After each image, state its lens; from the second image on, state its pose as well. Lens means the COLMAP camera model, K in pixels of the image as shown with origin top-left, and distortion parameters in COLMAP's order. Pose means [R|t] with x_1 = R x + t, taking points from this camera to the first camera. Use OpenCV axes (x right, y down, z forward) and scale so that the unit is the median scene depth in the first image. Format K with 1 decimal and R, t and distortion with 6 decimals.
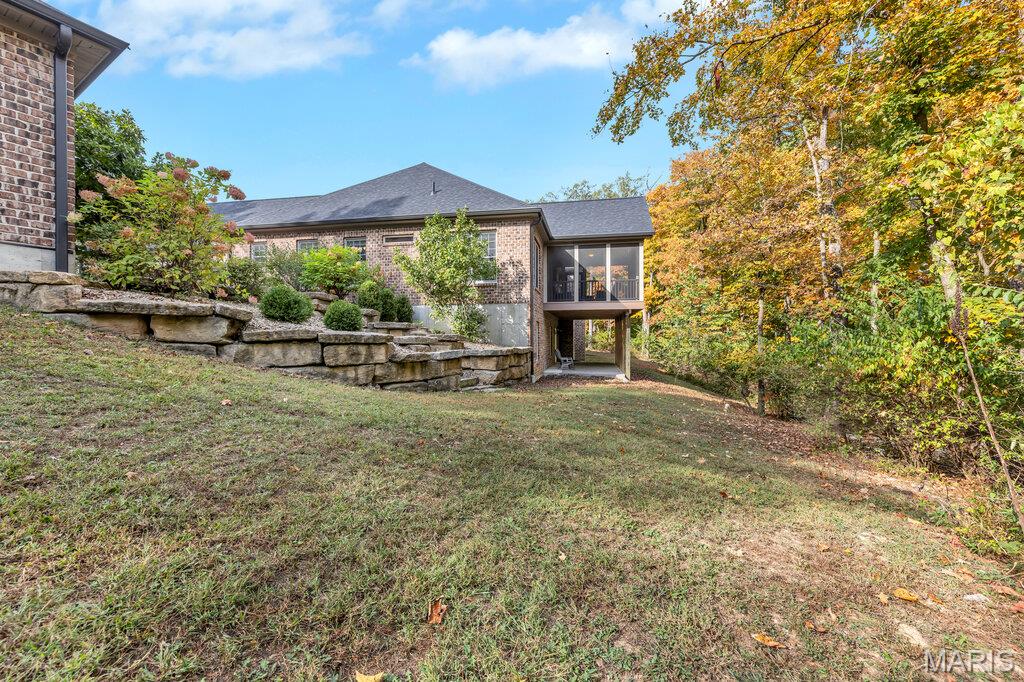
lens RADIAL K [[416.5, 0, 512.0], [0, 416.5, 341.0], [0, 0, 1]] dist [-0.001167, -0.000279]
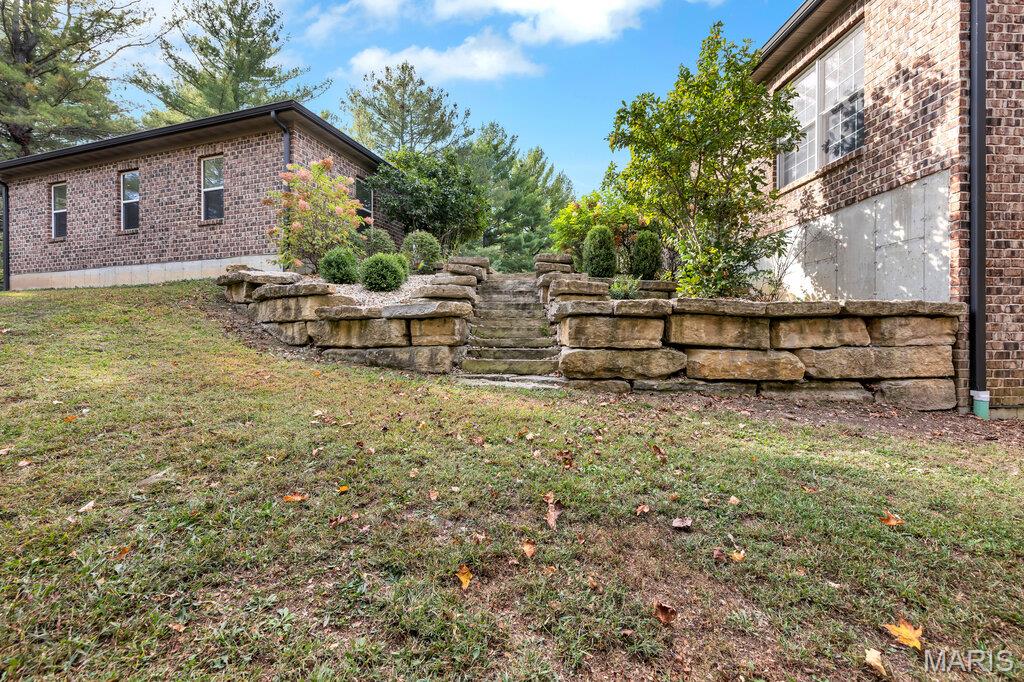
lens RADIAL K [[416.5, 0, 512.0], [0, 416.5, 341.0], [0, 0, 1]] dist [-0.001167, -0.000279]
pose [[0.245305, -0.010062, -0.969394, 0.267083], [-0.005776, 0.999913, -0.011841, 0.050294], [0.969429, 0.008504, 0.245226, 0.589542]]
